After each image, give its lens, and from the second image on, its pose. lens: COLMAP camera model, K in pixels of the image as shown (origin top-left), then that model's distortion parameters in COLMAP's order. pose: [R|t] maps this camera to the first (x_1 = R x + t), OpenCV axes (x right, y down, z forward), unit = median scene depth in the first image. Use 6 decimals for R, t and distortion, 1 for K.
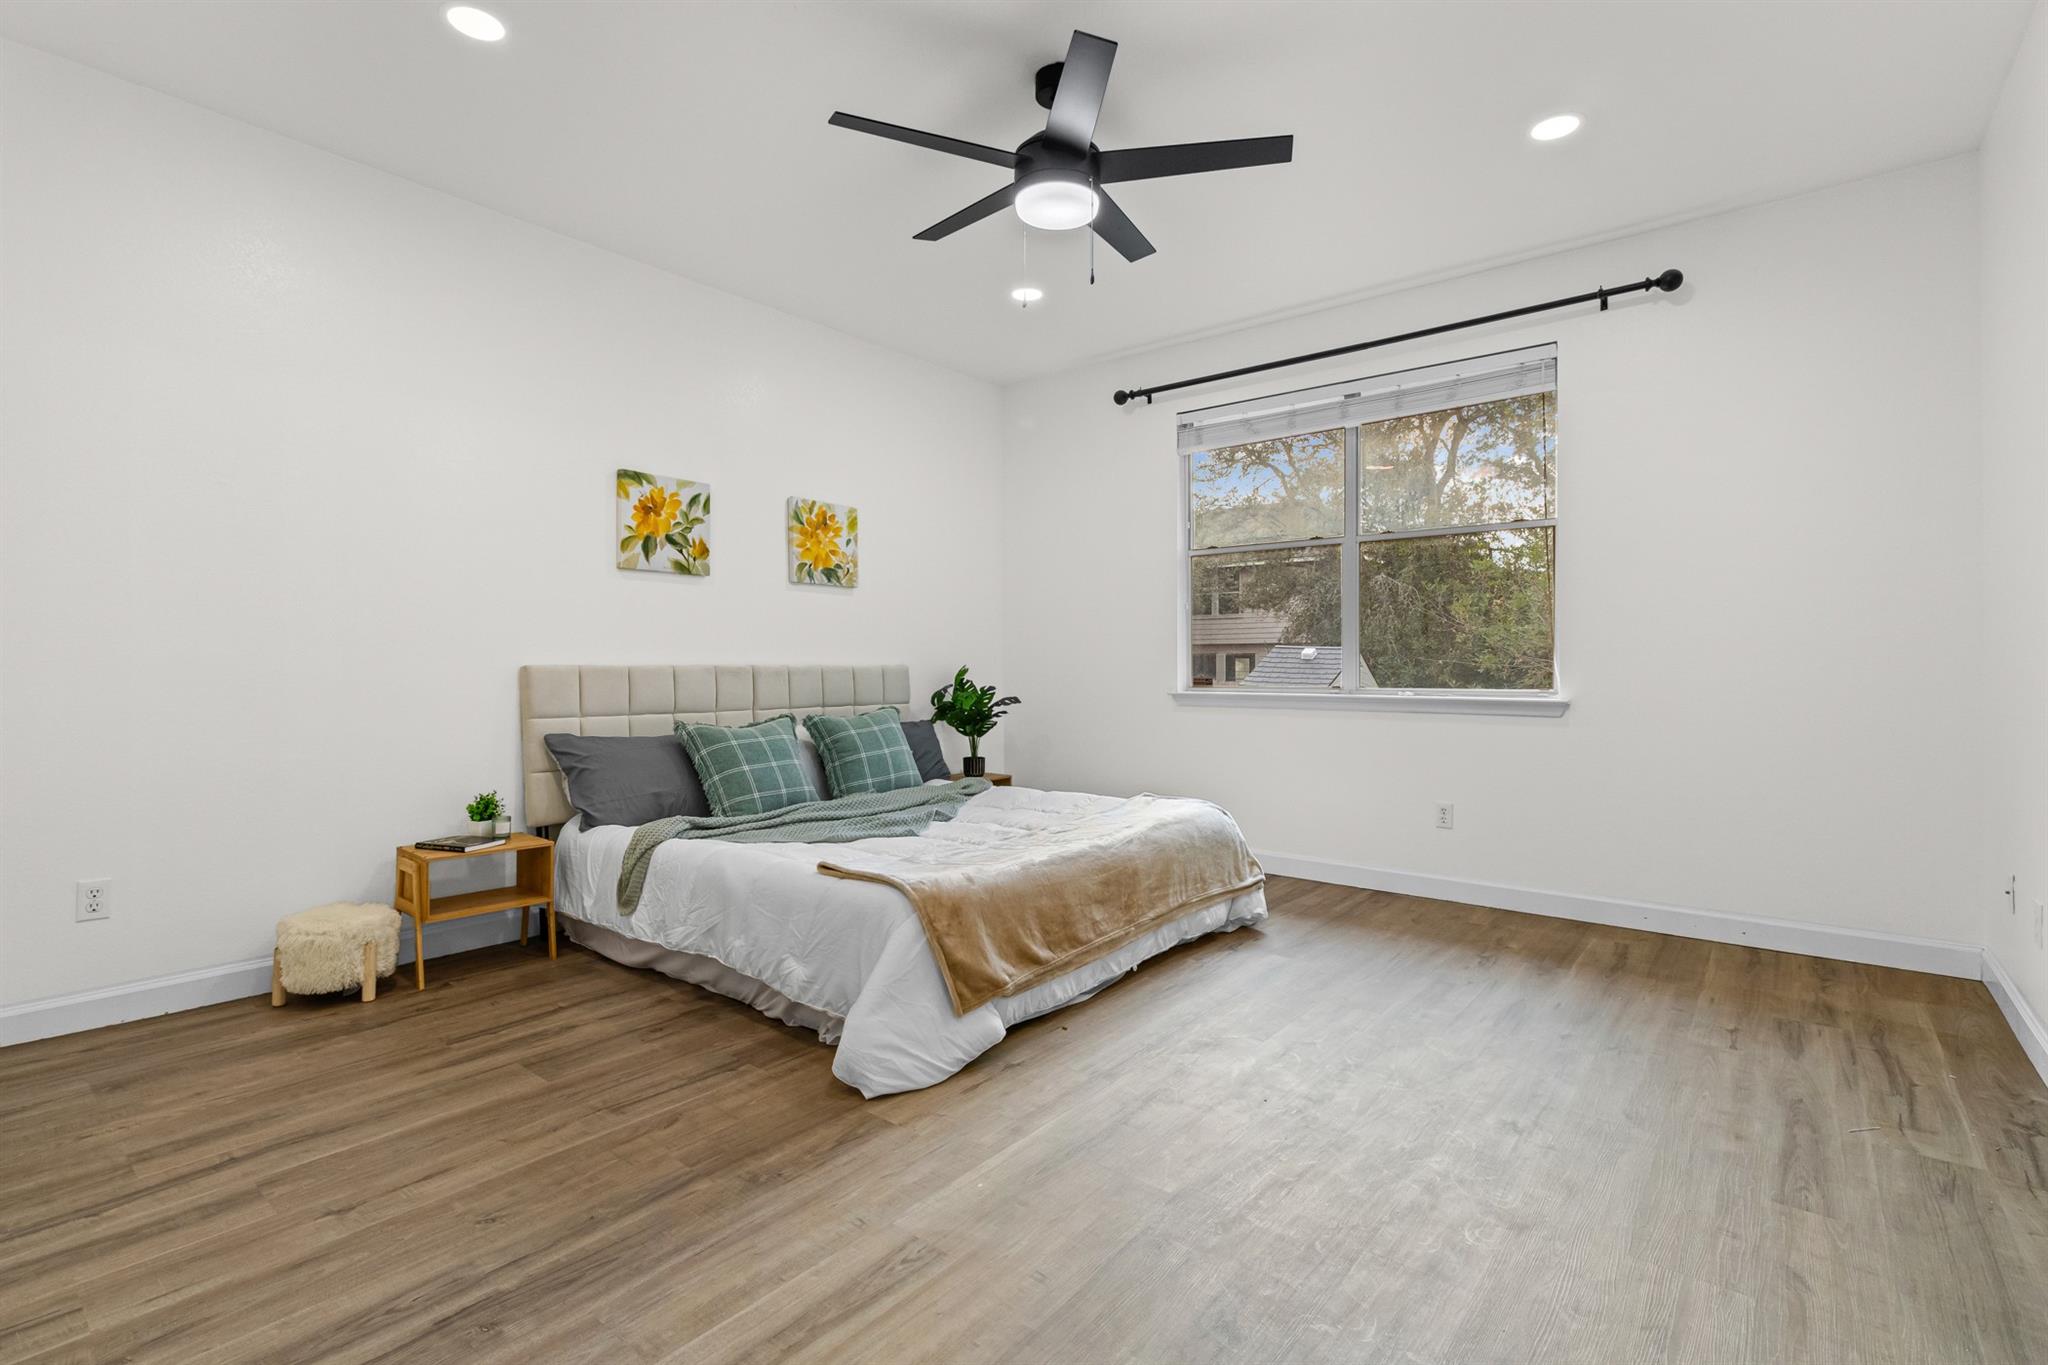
lens RADIAL K [[948.1, 0, 1034.9], [0, 948.1, 674.5], [0, 0, 1]] dist [-0.000931, -0.001043]
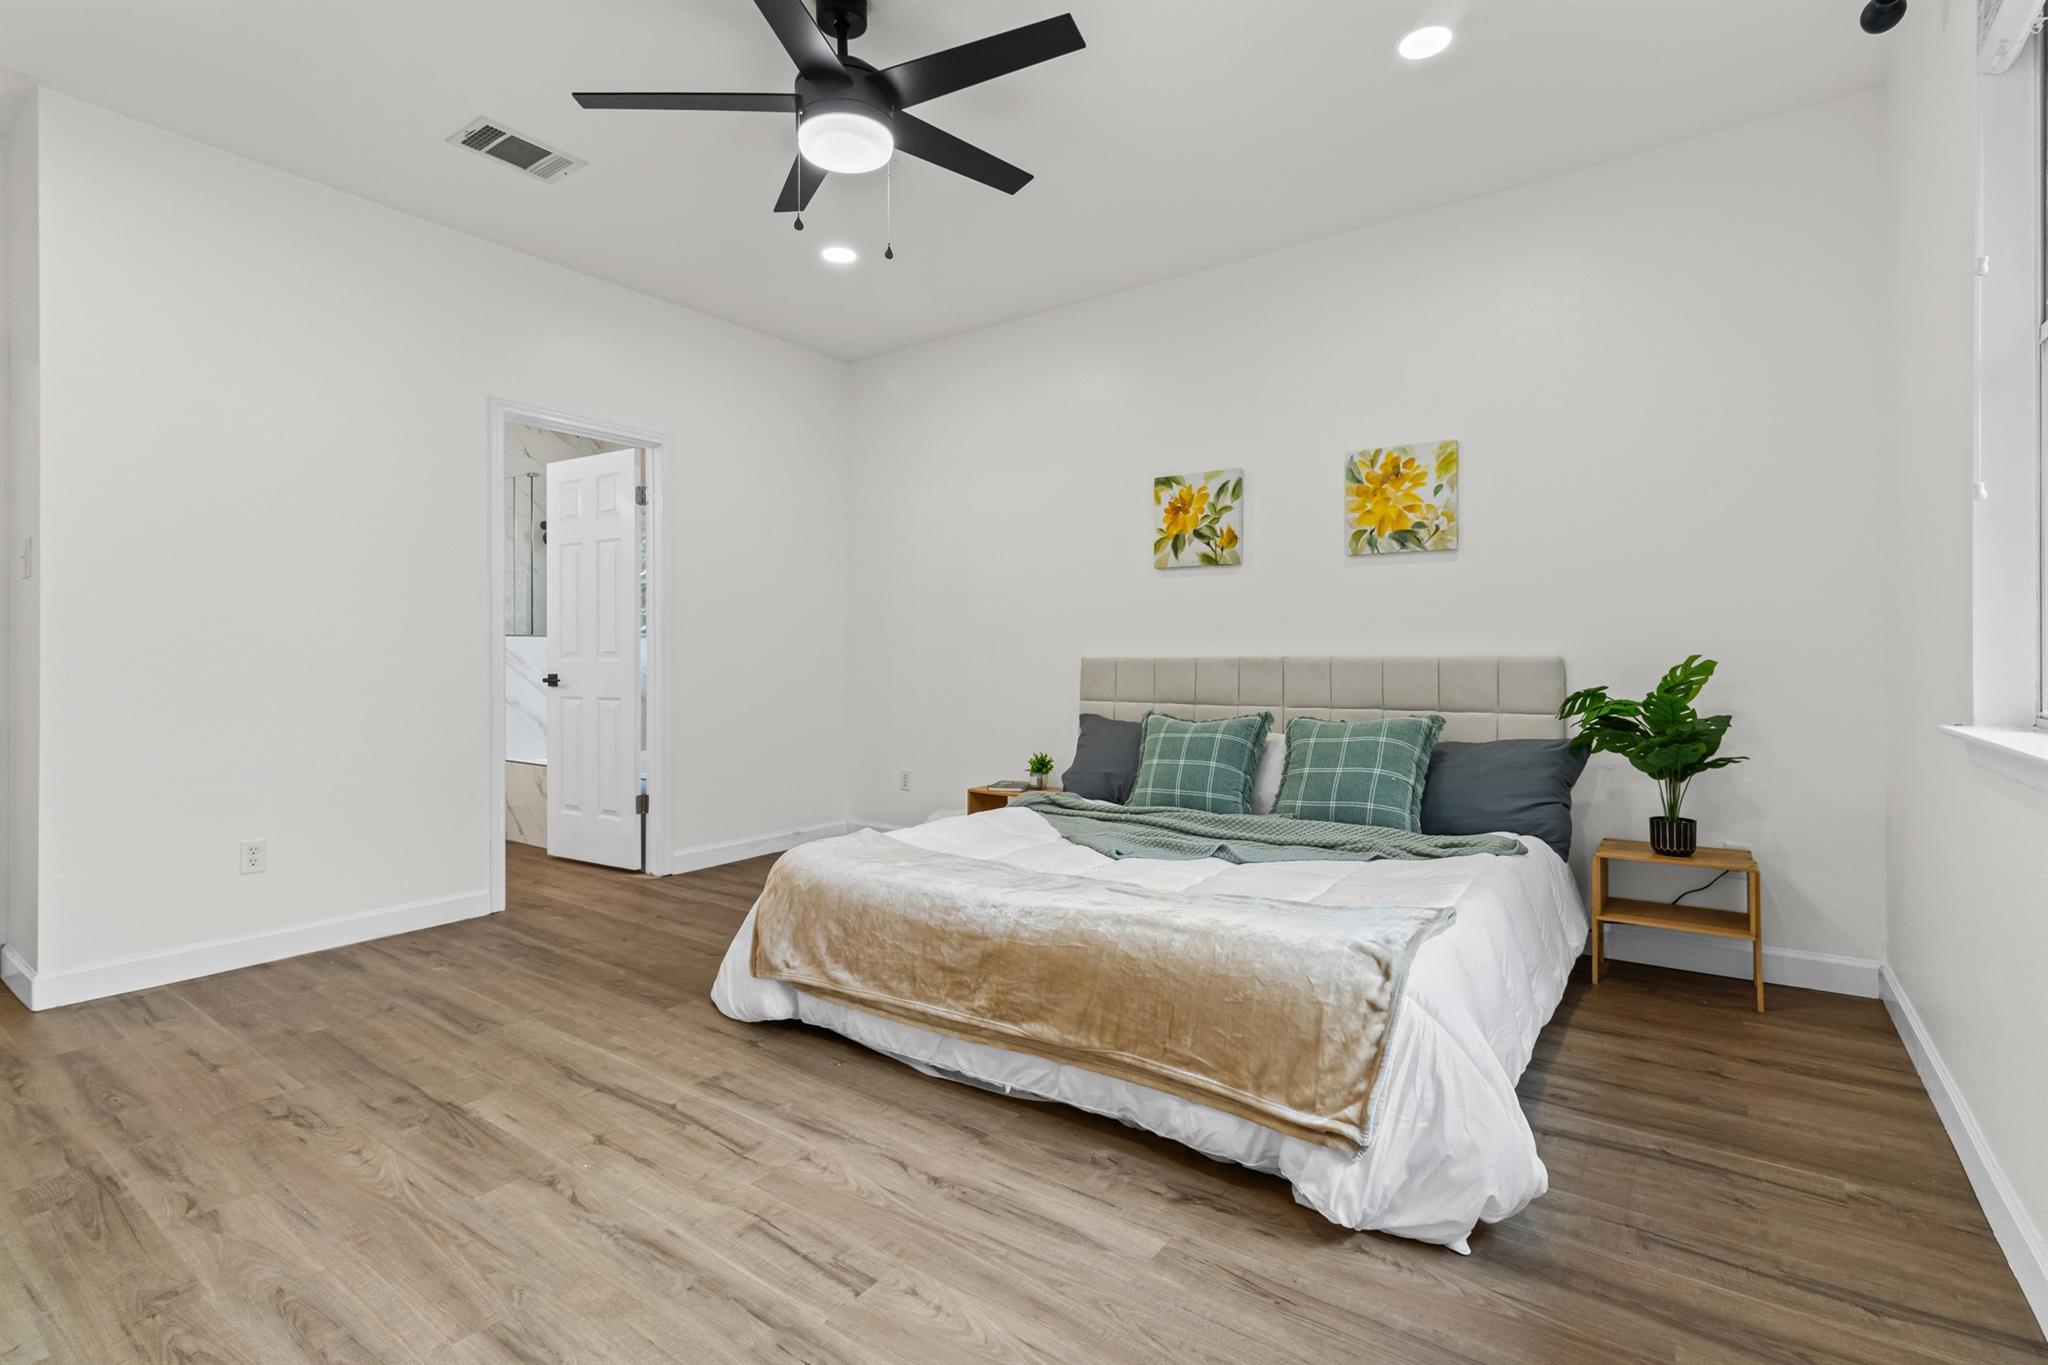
lens RADIAL K [[948.1, 0, 1037.0], [0, 948.1, 683.6], [0, 0, 1]] dist [-0.000931, -0.001043]
pose [[0.046517, 0.031795, -0.998411, 0.624789], [-0.003295, 0.999493, 0.031676, -0.012610], [0.998912, 0.001817, 0.046599, 0.768519]]
